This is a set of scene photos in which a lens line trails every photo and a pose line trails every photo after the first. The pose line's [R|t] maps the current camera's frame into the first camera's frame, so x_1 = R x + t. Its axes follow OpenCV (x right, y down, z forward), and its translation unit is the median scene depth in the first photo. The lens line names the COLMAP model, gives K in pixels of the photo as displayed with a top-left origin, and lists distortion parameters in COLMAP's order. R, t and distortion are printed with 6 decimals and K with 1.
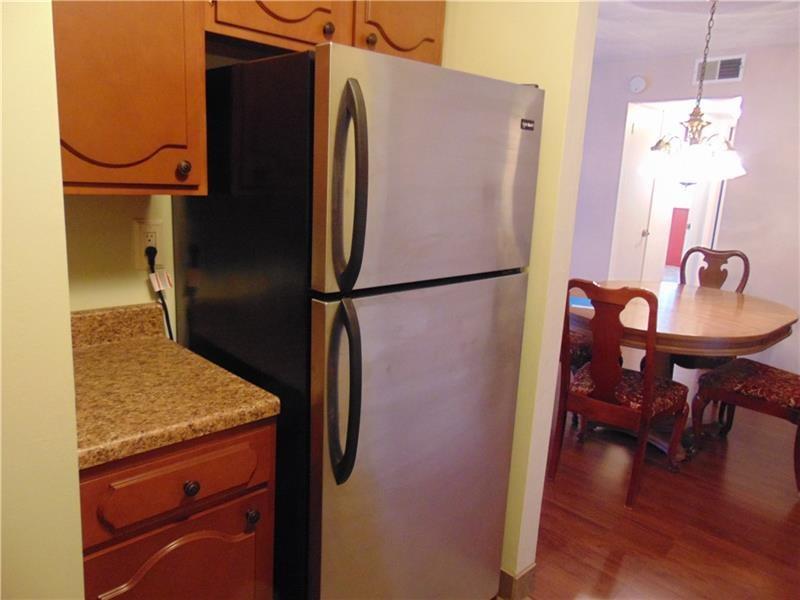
lens RADIAL K [[611.6, 0, 406.5], [0, 611.6, 302.5], [0, 0, 1]] dist [0.027695, 0.038861]
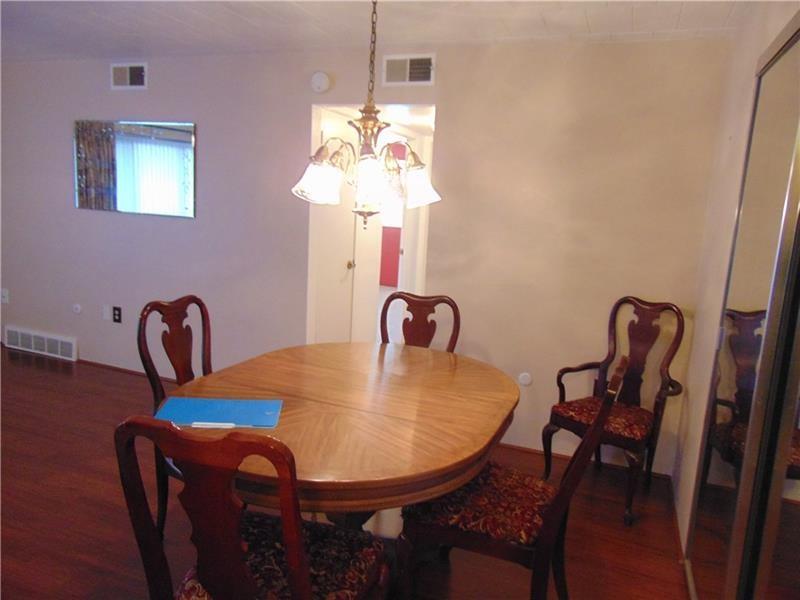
lens RADIAL K [[611.6, 0, 397.7], [0, 611.6, 297.8], [0, 0, 1]] dist [0.027695, 0.038861]
pose [[0.922374, -0.057177, 0.382042, 0.197570], [0.069292, 0.997434, -0.018015, -0.075646], [-0.380032, 0.043089, 0.923969, 0.330064]]
